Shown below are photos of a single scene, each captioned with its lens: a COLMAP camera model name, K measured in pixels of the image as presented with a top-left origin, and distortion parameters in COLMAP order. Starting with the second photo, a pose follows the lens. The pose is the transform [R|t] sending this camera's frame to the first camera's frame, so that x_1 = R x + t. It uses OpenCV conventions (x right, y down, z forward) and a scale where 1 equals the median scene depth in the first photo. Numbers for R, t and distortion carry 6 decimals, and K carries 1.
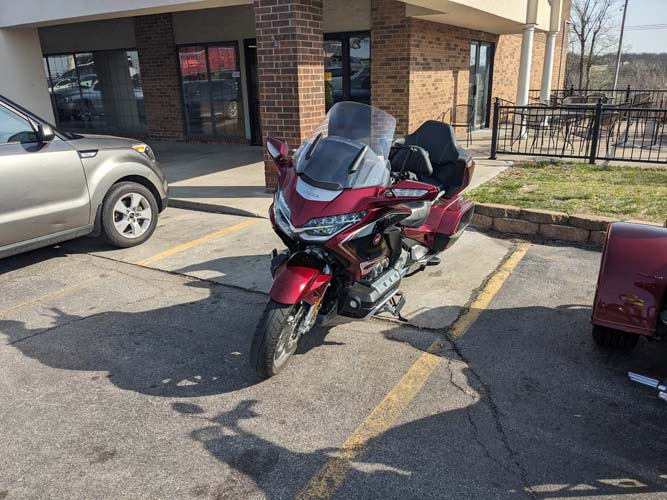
lens RADIAL K [[539.9, 0, 338.5], [0, 539.9, 252.2], [0, 0, 1]] dist [0.028821, -0.060036]
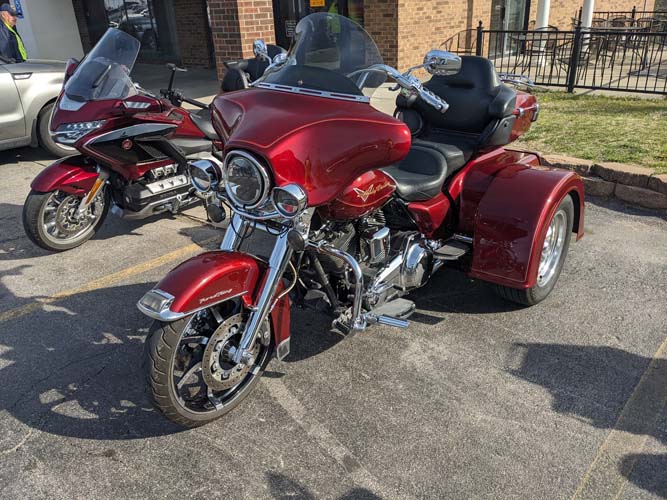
lens RADIAL K [[539.9, 0, 328.6], [0, 539.9, 254.1], [0, 0, 1]] dist [0.028821, -0.060036]
pose [[0.980710, 0.065169, -0.184282, 0.249776], [-0.041855, 0.990931, 0.127688, 0.015143], [0.190932, -0.117512, 0.974544, -0.044872]]
